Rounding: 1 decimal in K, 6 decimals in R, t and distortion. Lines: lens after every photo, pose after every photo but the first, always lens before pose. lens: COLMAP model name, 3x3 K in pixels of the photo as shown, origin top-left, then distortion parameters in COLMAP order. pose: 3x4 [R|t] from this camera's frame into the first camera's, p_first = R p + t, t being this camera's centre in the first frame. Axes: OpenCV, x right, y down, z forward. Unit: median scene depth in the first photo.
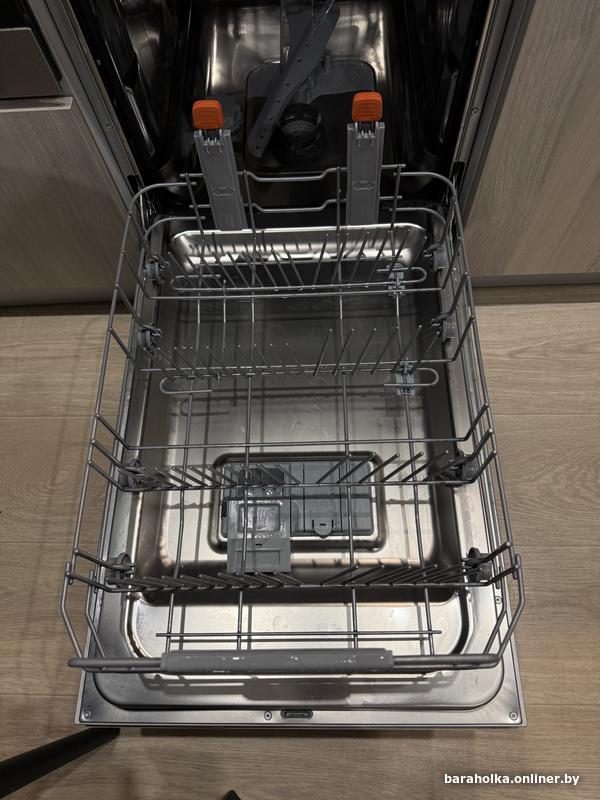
lens RADIAL K [[568.5, 0, 300.3], [0, 568.5, 394.6], [0, 0, 1]] dist [0.000214, -0.001554]
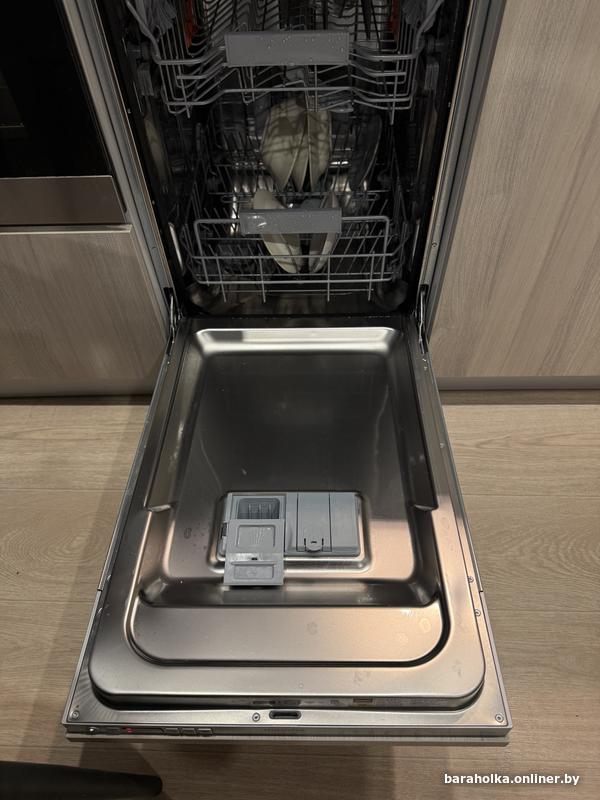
lens RADIAL K [[558.7, 0, 300.0], [0, 558.7, 400.0], [0, 0, 1]] dist [0.064332, -0.081160]
pose [[0.999581, 0.025503, 0.013660, -0.010055], [-0.021619, 0.972210, -0.233110, 0.124366], [-0.019226, 0.232717, 0.972355, -0.140406]]
